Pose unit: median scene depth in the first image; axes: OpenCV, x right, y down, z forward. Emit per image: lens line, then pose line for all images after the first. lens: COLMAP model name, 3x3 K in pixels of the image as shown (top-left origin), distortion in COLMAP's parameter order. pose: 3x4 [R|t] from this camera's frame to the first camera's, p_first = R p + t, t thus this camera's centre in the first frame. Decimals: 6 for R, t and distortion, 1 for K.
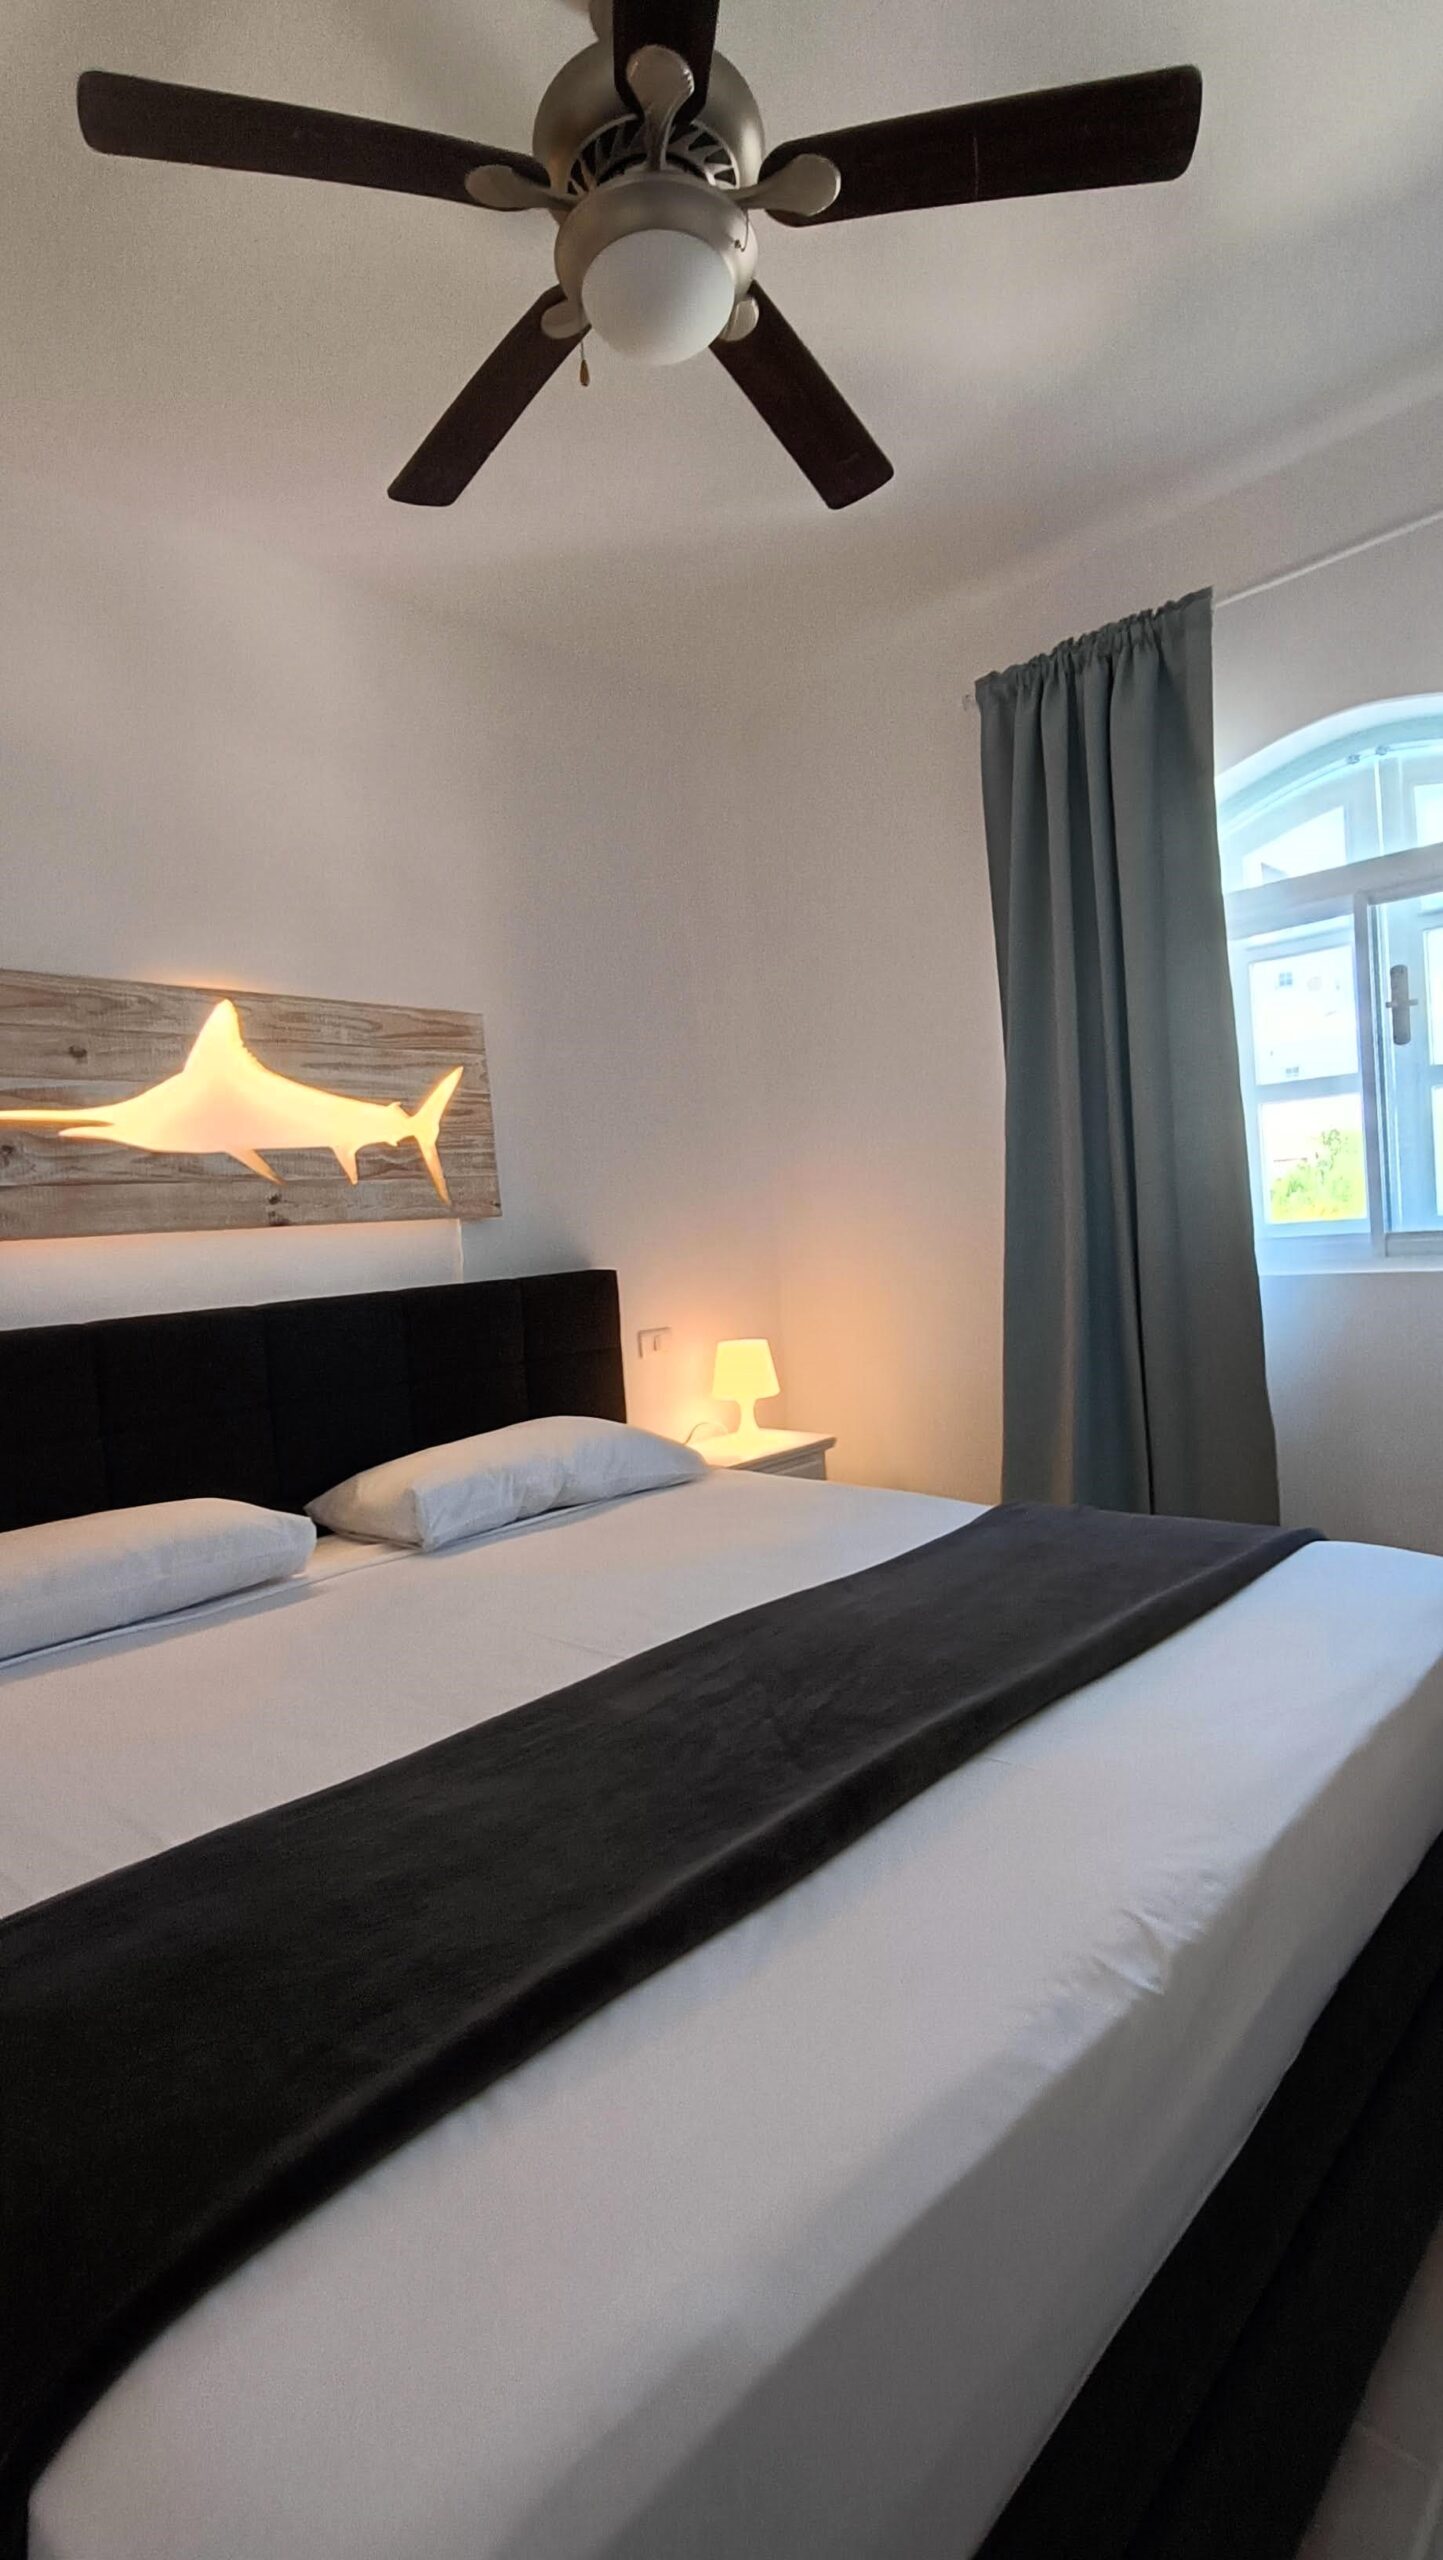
lens RADIAL K [[1214.0, 0, 721.5], [0, 1214.0, 1280.0], [0, 0, 1]] dist [0.009172, 0.000140]
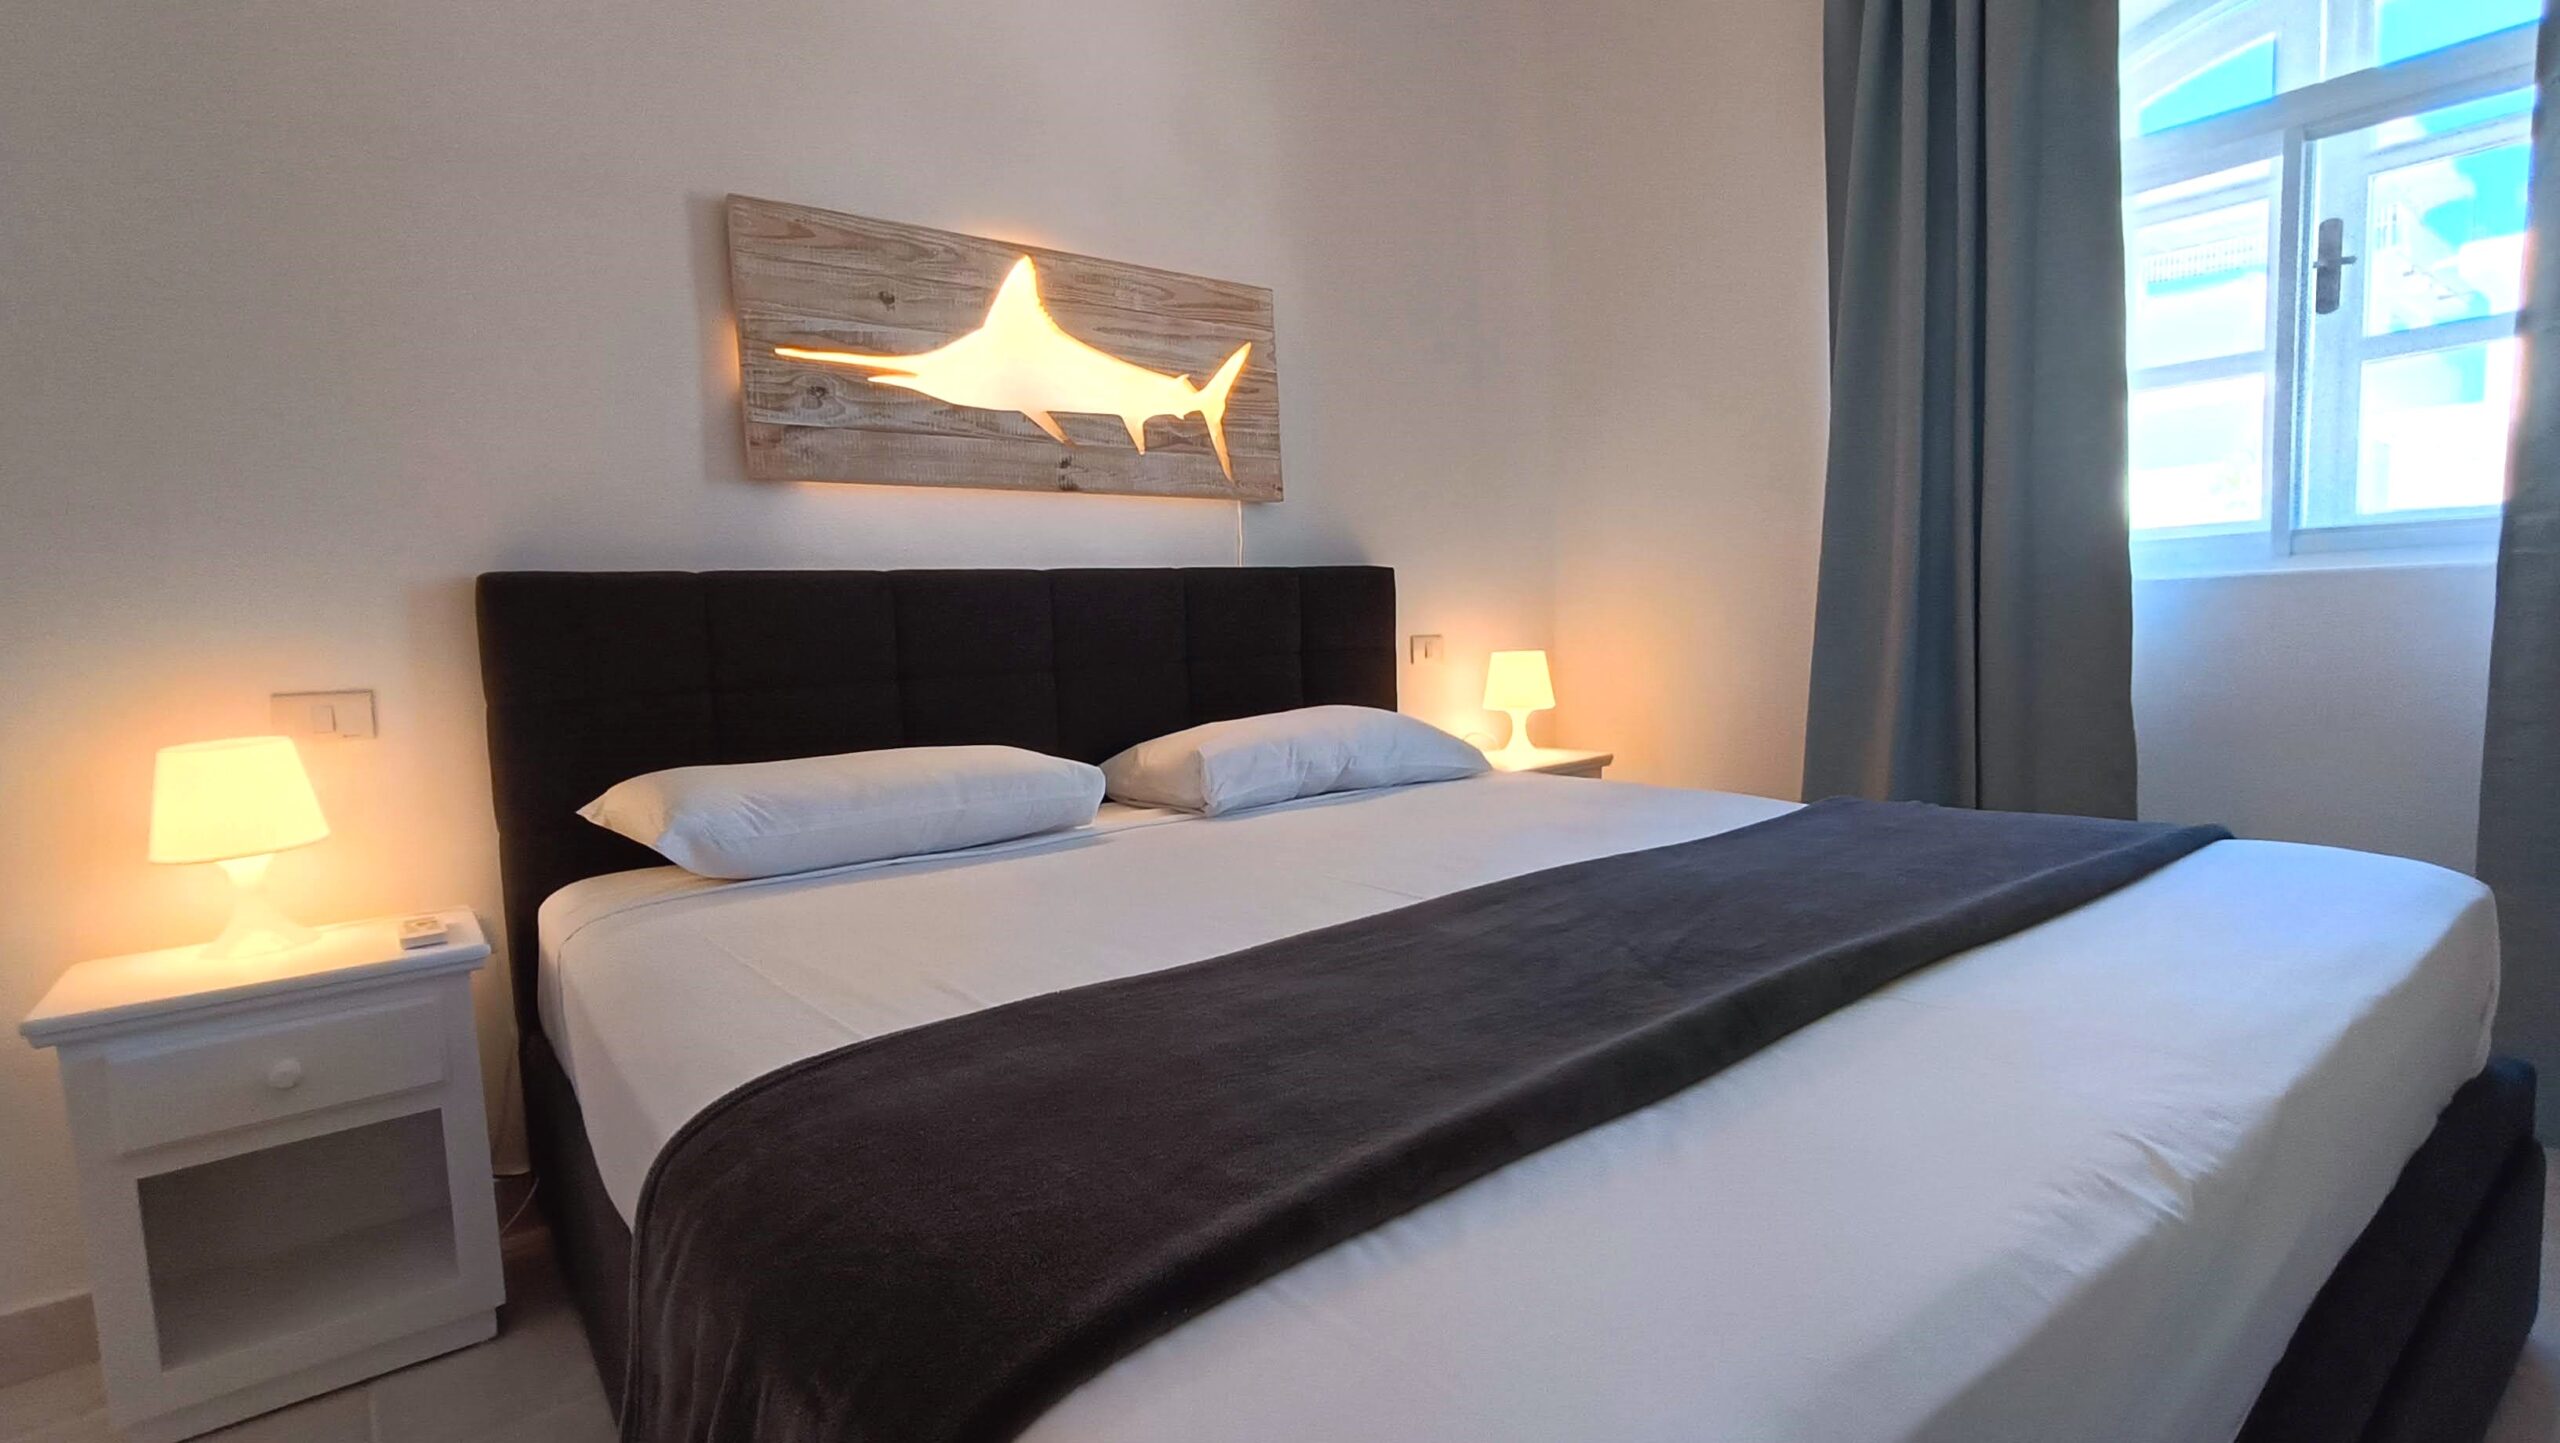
lens RADIAL K [[1186.9, 0, 1280.0], [0, 1186.9, 721.5], [0, 0, 1]] dist [0.000577, 0.000555]
pose [[0.990580, 0.045209, -0.129258, -0.061054], [-0.039681, 0.998197, 0.045034, 0.094625], [0.131061, -0.039481, 0.990588, 0.056924]]
